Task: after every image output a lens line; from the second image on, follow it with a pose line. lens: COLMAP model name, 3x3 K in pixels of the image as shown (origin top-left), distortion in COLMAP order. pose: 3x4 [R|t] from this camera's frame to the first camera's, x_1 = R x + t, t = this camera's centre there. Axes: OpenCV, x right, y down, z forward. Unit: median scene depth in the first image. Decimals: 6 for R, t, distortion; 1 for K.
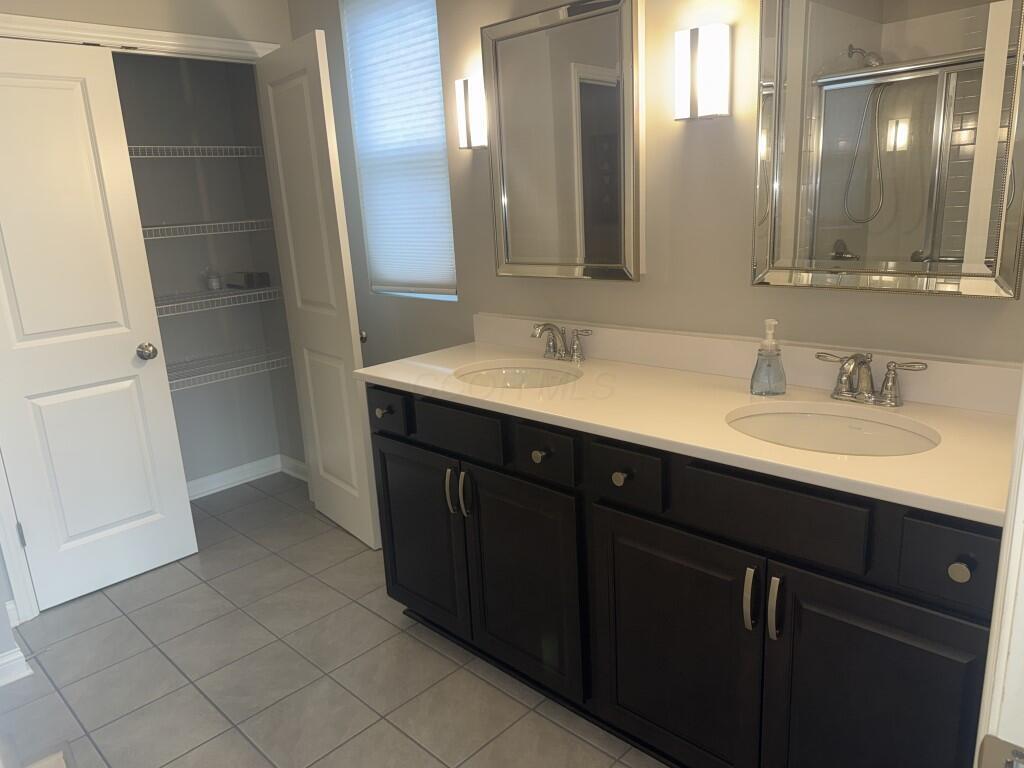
lens RADIAL K [[733.5, 0, 512.0], [0, 733.5, 384.0], [0, 0, 1]] dist [0.005040, 0.000643]
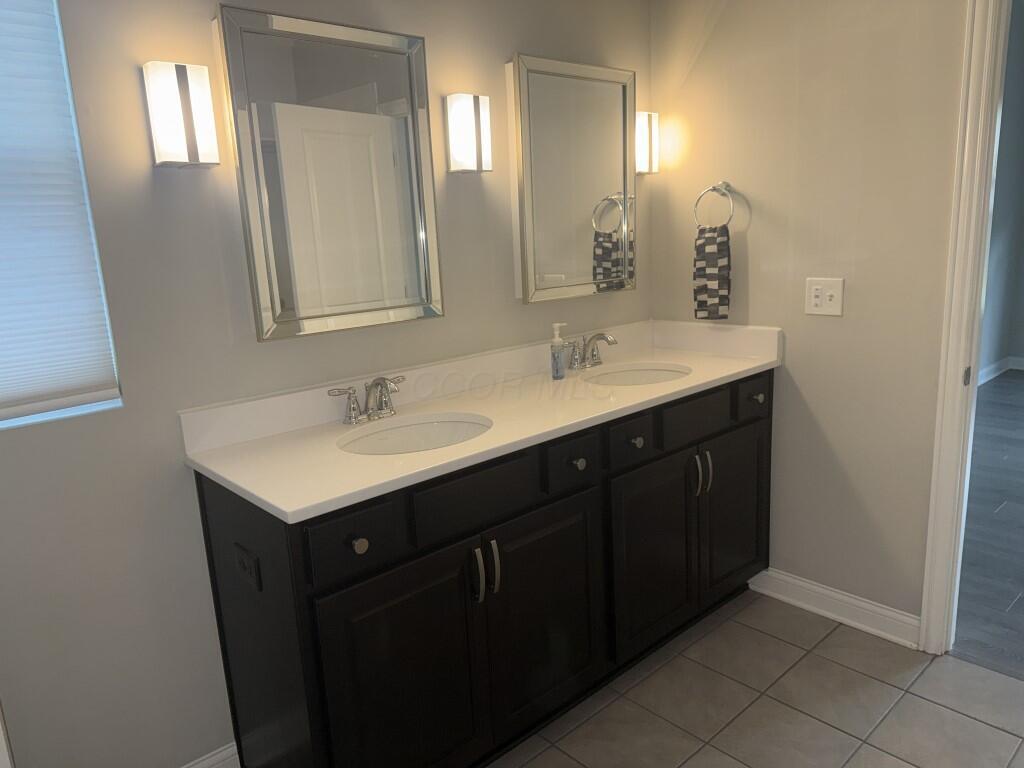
lens RADIAL K [[703.7, 0, 512.0], [0, 703.7, 384.0], [0, 0, 1]] dist [0.032306, 0.000530]
pose [[0.057083, -0.156309, 0.986057, -0.836628], [0.288167, 0.948211, 0.133627, -0.154264], [-0.955877, 0.276521, 0.099169, 0.831366]]
